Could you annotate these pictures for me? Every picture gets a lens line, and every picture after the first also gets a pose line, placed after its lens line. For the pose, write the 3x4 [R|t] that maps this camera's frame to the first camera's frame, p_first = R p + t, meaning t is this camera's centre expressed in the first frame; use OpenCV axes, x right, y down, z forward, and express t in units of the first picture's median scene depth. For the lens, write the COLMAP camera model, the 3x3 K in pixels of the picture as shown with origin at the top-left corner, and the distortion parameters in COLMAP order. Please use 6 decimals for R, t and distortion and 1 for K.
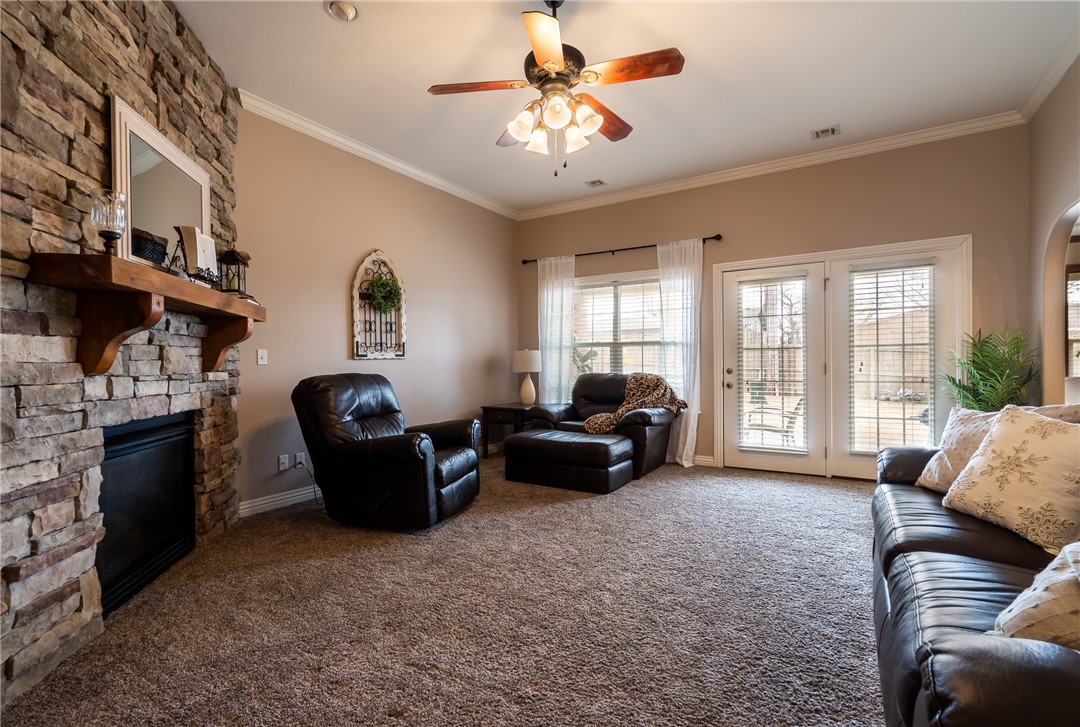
lens RADIAL K [[501.7, 0, 518.9], [0, 501.7, 368.8], [0, 0, 1]] dist [-0.003359, 0.001705]
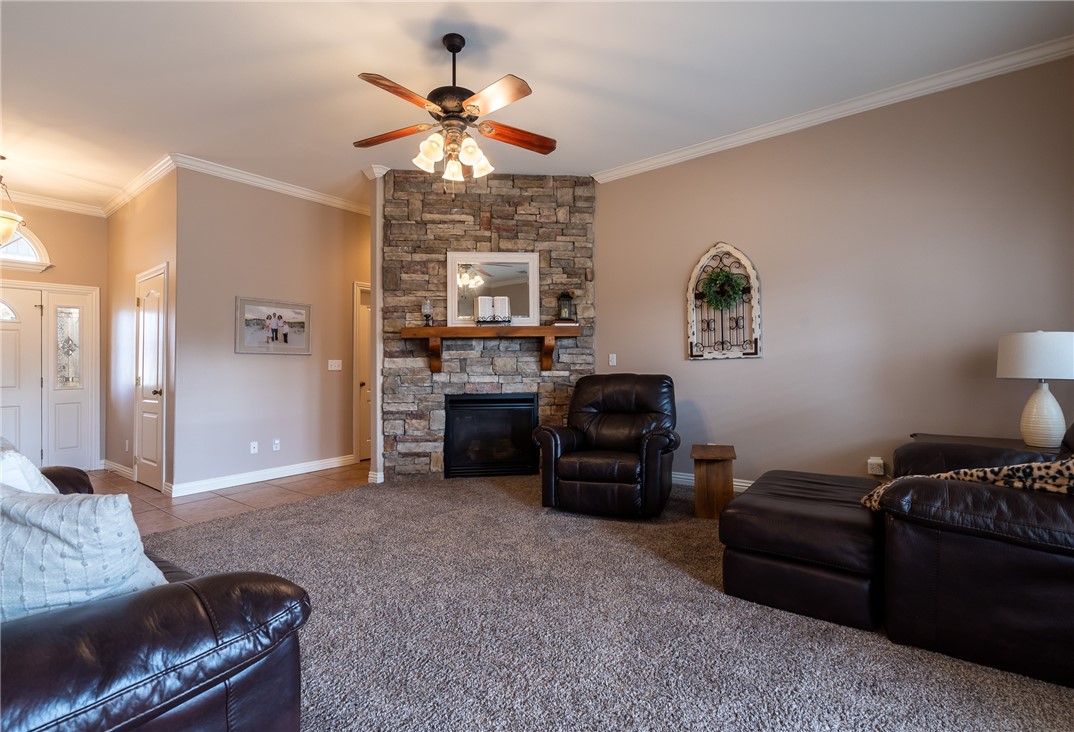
lens RADIAL K [[493.1, 0, 535.3], [0, 493.1, 357.4], [0, 0, 1]] dist [0.002633, -0.000185]
pose [[-0.071429, -0.008293, -0.997411, 0.692731], [0.005886, 0.999945, -0.008736, -0.016503], [0.997428, -0.006495, -0.071376, 0.752572]]
